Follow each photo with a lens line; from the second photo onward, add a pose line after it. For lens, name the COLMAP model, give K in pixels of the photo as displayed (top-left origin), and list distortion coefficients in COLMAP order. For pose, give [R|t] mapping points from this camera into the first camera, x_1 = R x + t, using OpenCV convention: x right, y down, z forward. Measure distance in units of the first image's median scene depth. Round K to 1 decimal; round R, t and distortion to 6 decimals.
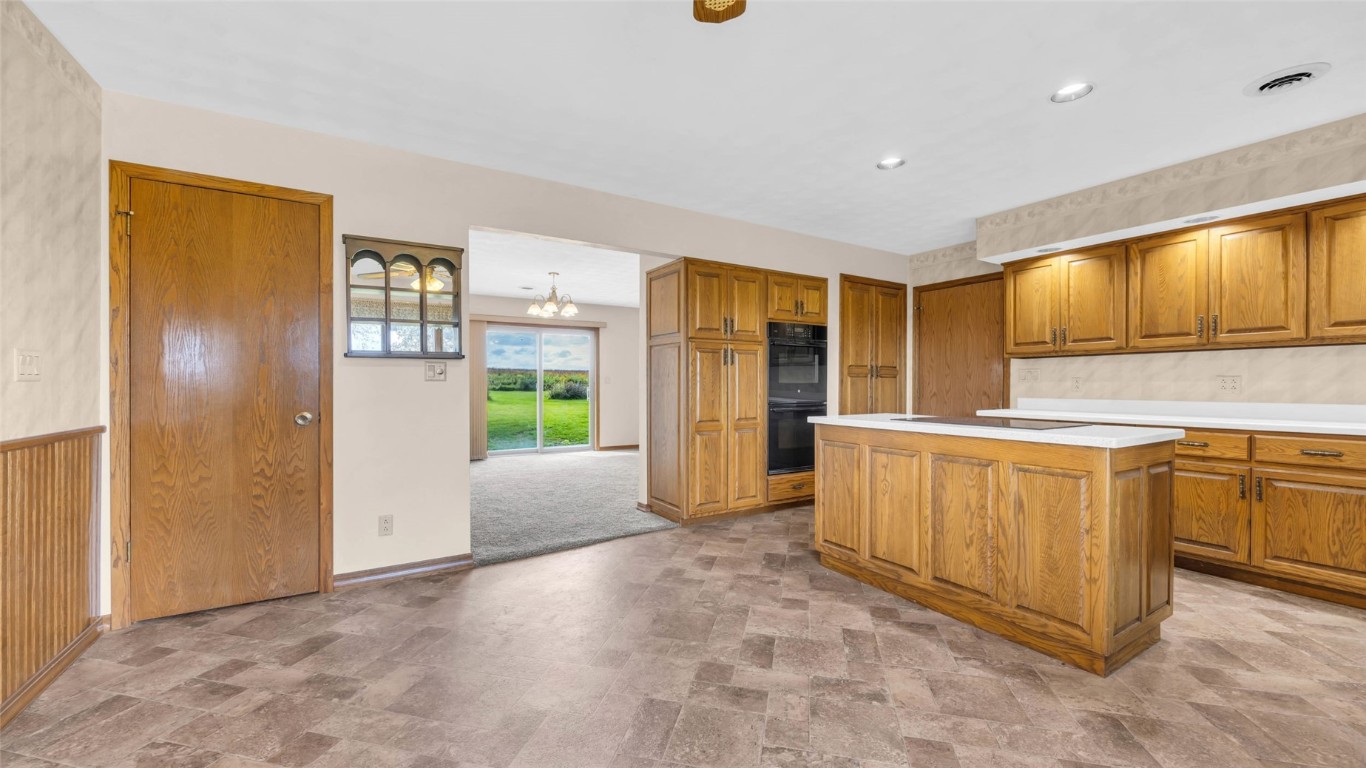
lens RADIAL K [[529.5, 0, 687.8], [0, 529.5, 377.6], [0, 0, 1]] dist [-0.000613, -0.018910]
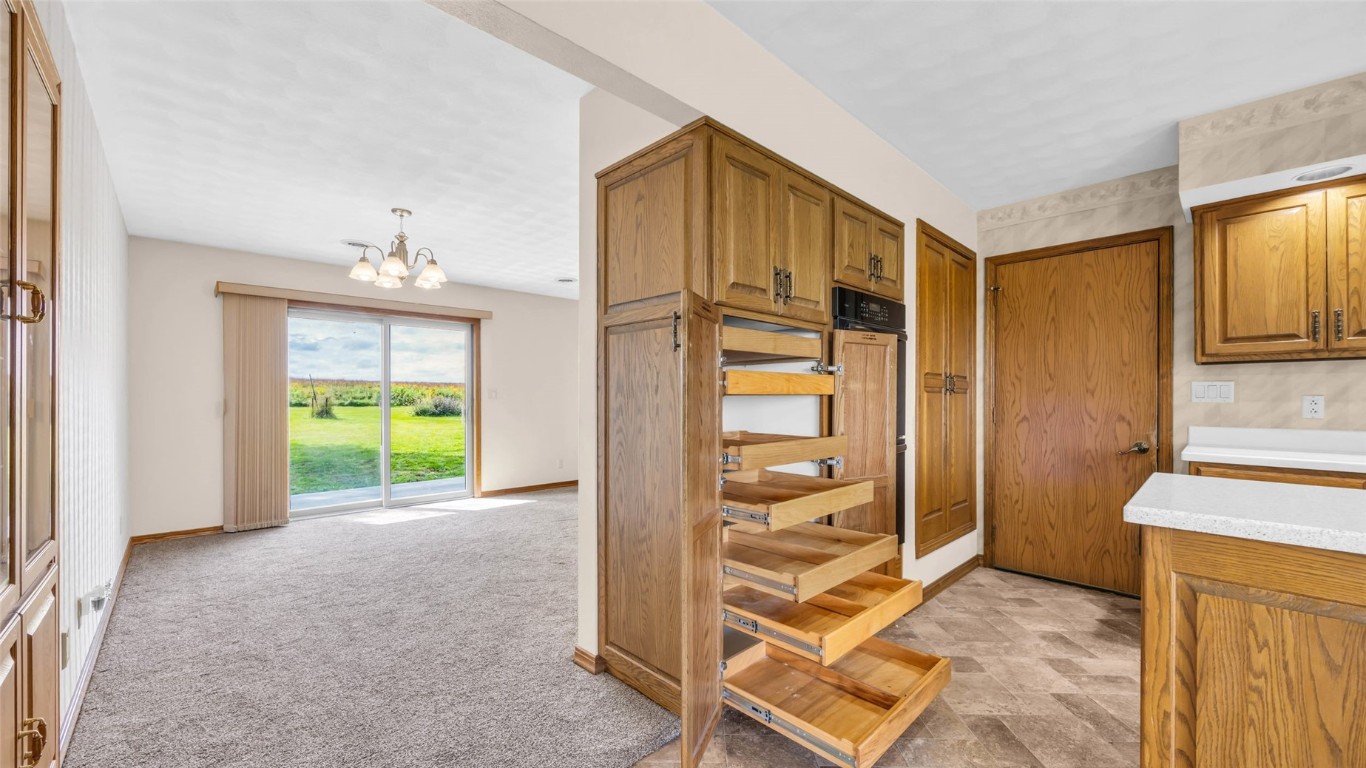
lens RADIAL K [[517.9, 0, 679.9], [0, 517.9, 393.4], [0, 0, 1]] dist [-0.004188, -0.000228]
pose [[0.977153, 0.002023, 0.212527, -0.092962], [-0.002826, 0.999990, 0.003474, -0.001588], [-0.212518, -0.003995, 0.977149, 0.469067]]
